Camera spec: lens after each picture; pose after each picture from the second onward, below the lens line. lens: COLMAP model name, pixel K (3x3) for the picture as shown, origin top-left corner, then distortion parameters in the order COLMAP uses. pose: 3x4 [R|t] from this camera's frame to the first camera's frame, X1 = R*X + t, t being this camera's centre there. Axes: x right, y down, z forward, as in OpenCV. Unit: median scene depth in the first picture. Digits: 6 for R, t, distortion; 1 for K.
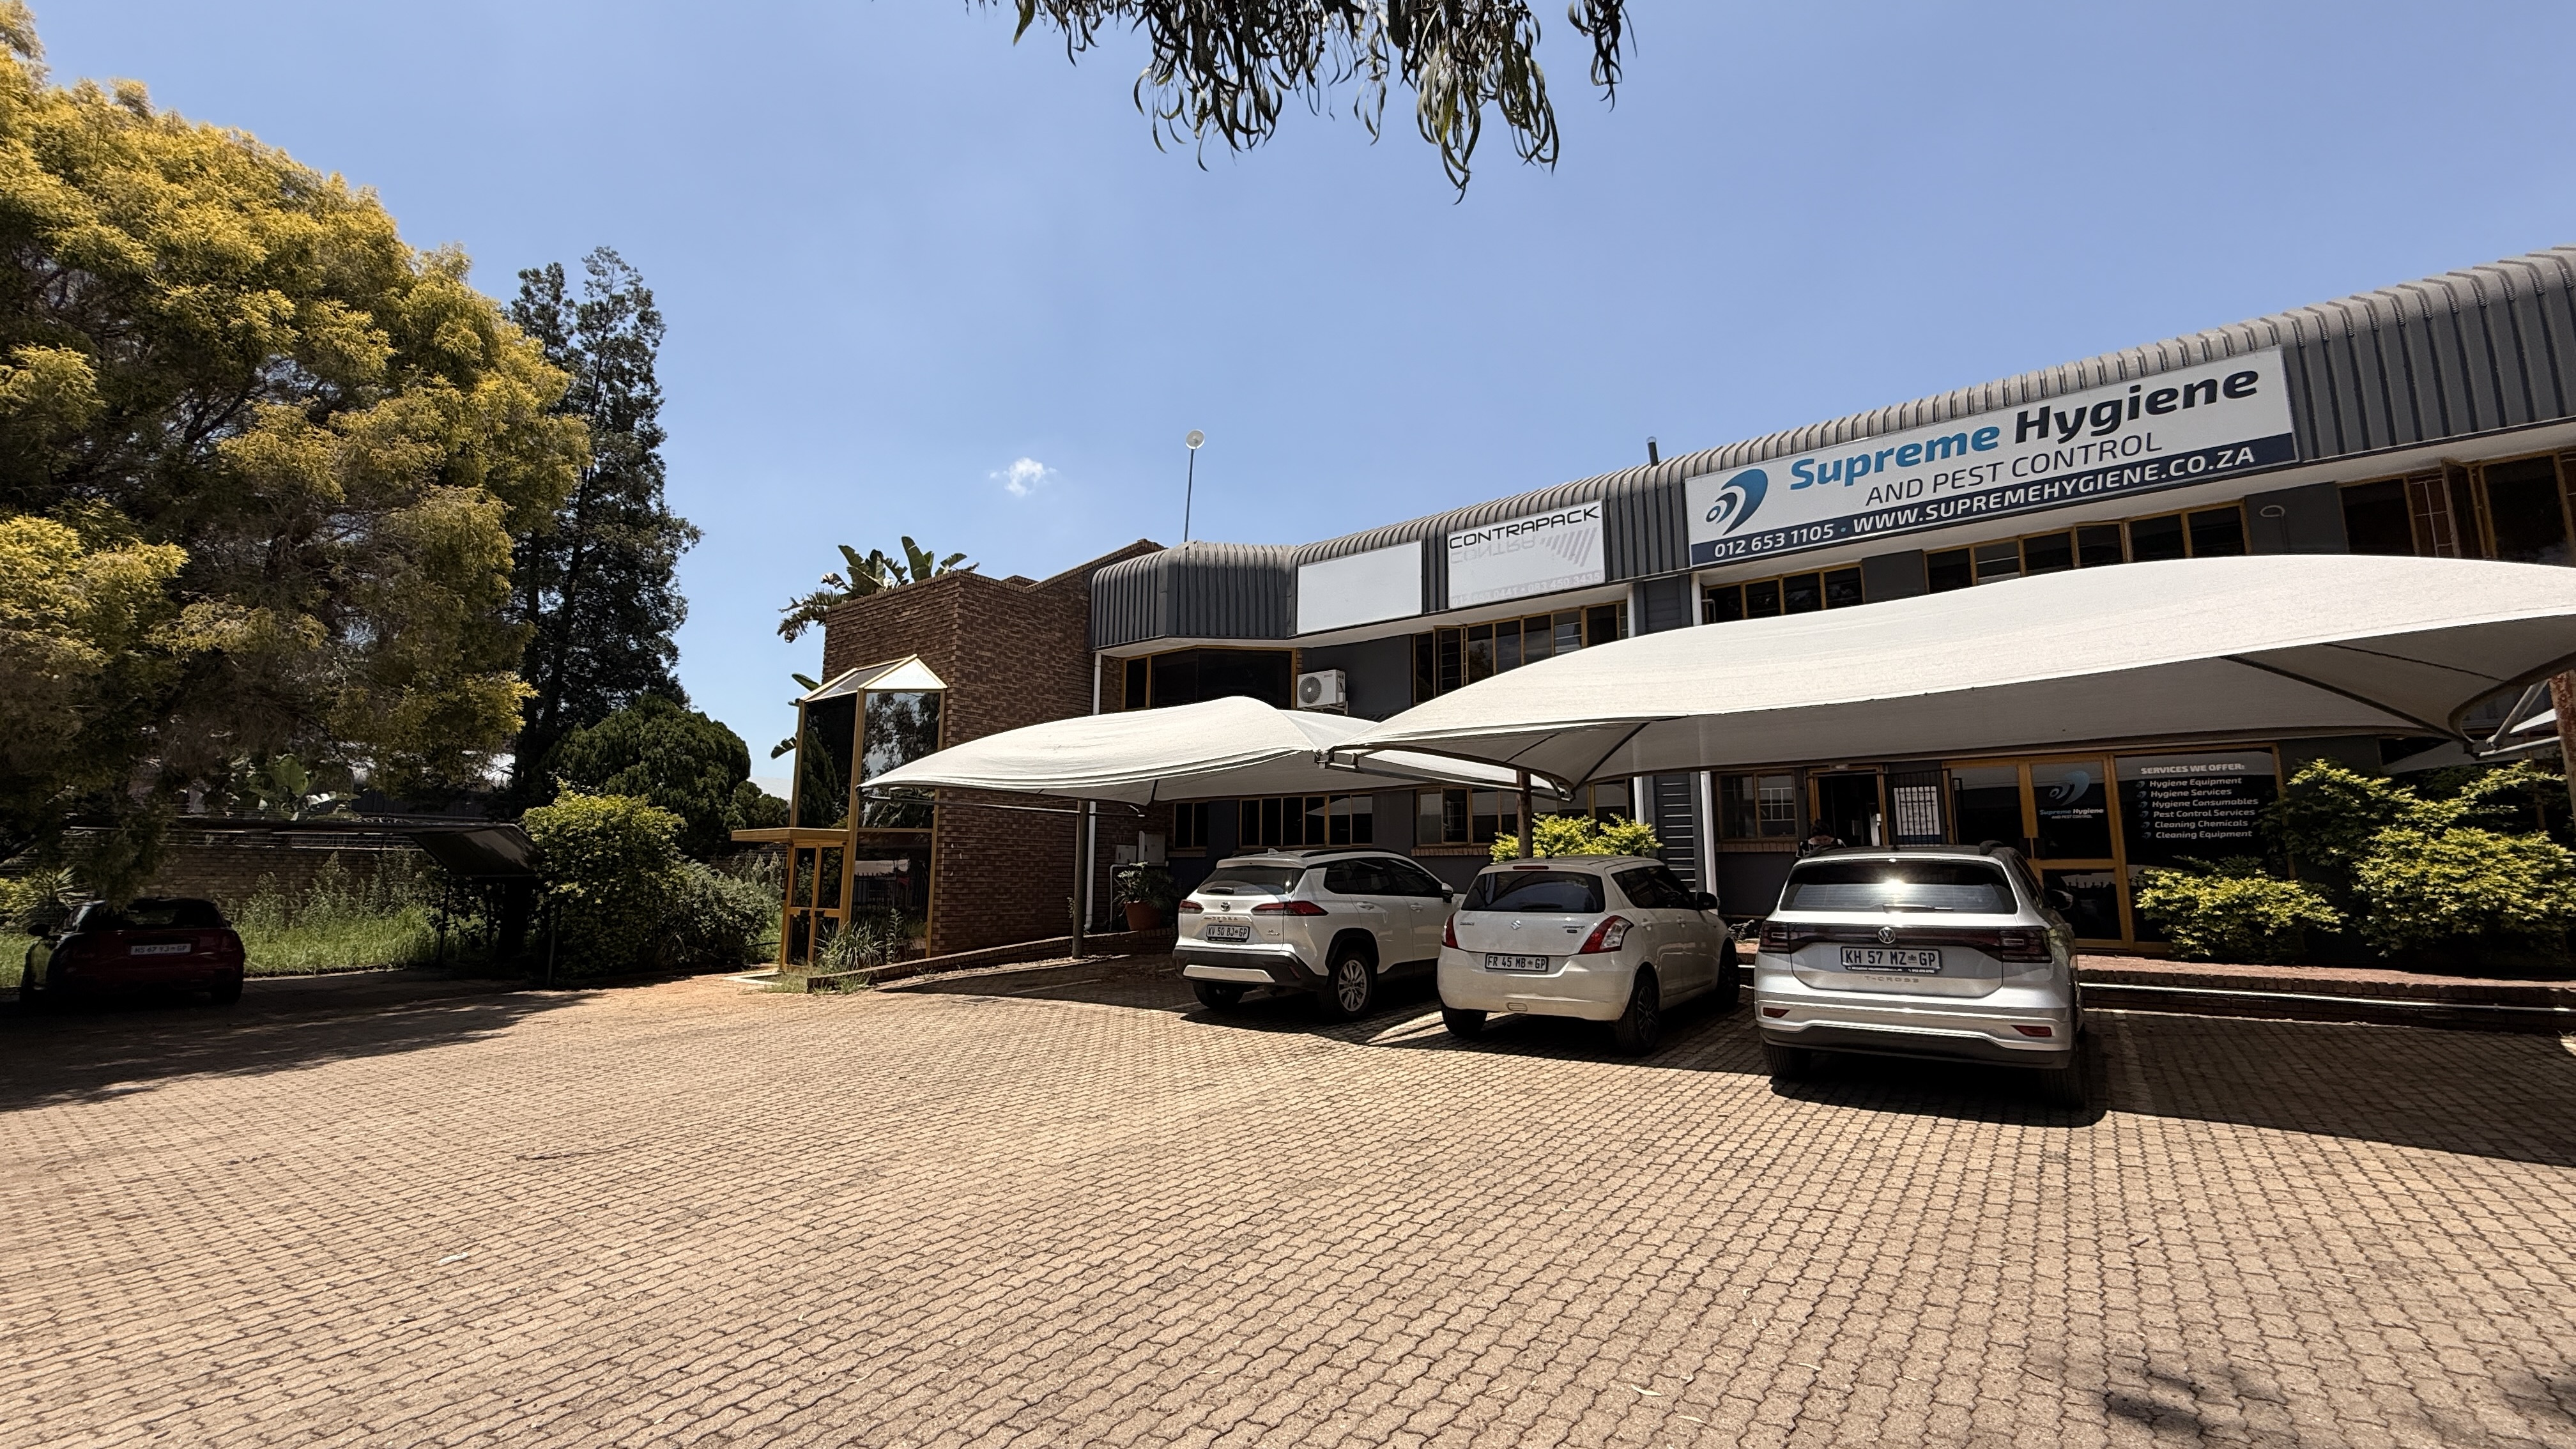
lens RADIAL K [[1028.3, 0, 1285.6], [0, 1028.3, 713.5], [0, 0, 1]] dist [0.000680, -0.000380]
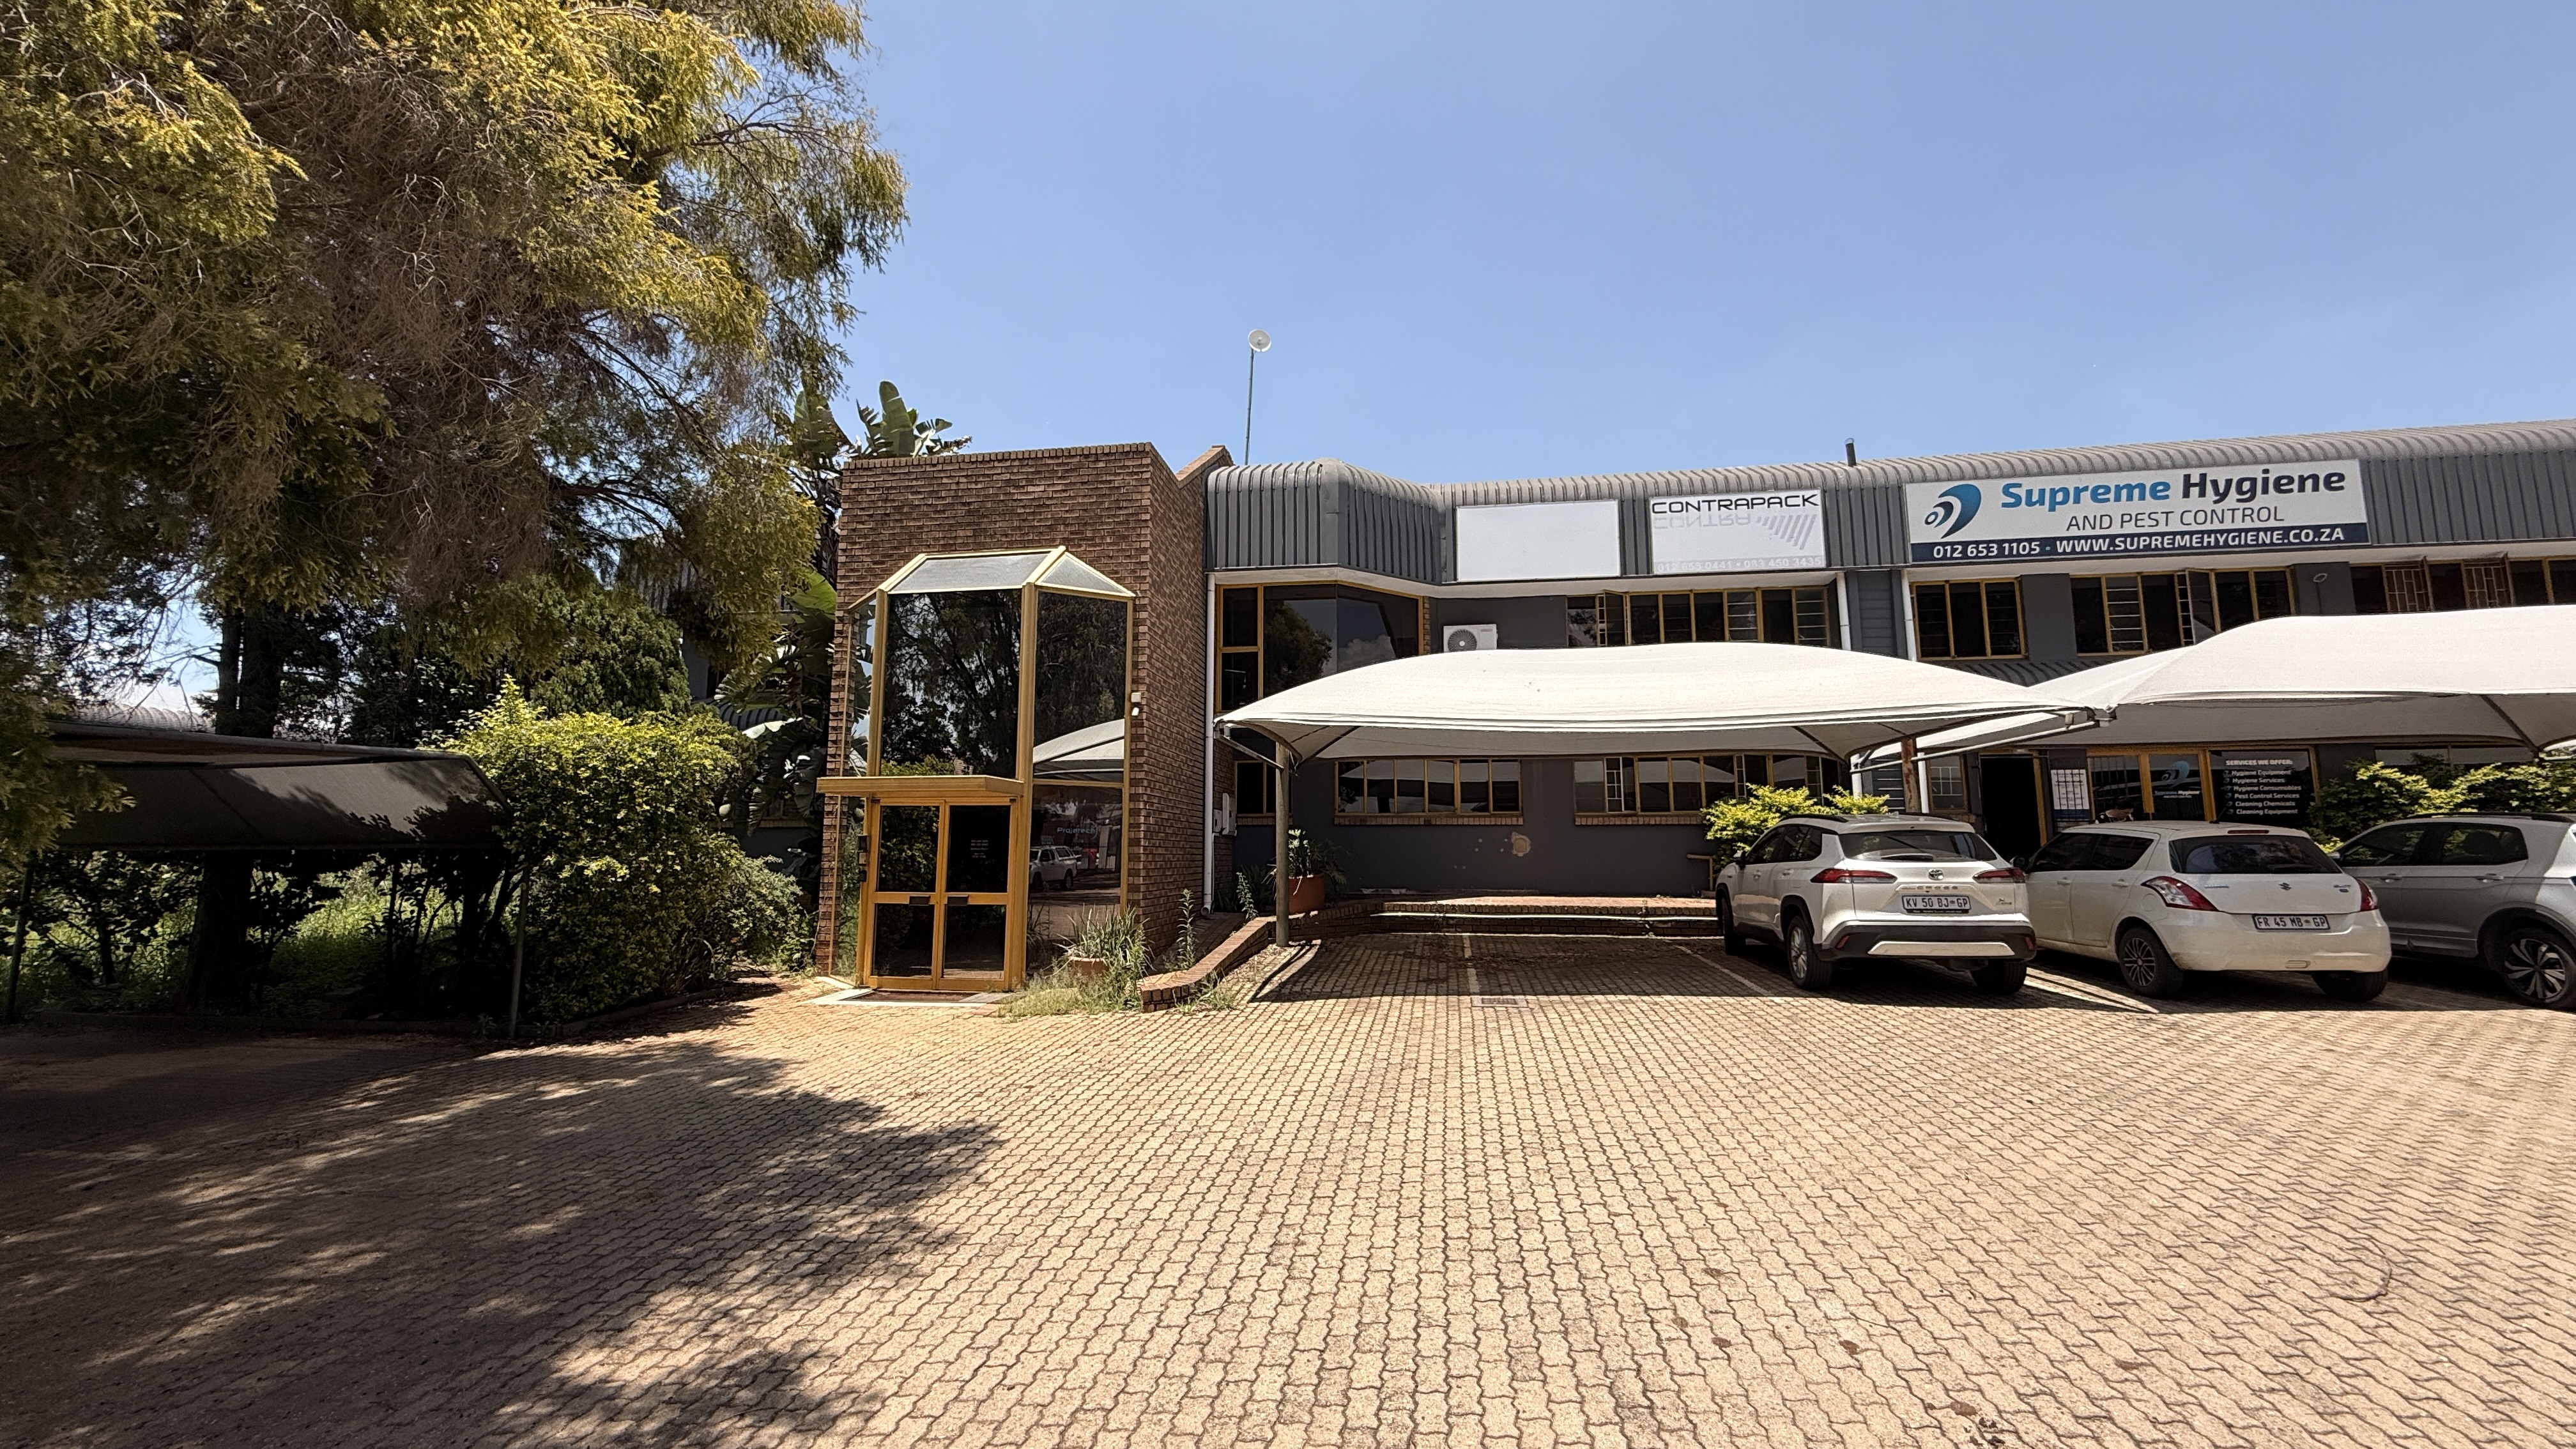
lens RADIAL K [[1028.3, 0, 1286.9], [0, 1028.3, 709.7], [0, 0, 1]] dist [0.000680, -0.000380]
pose [[0.879370, 0.060426, 0.472289, -0.794167], [-0.069850, 0.997555, 0.002427, 0.065096], [-0.470987, -0.035124, 0.881441, 0.384304]]
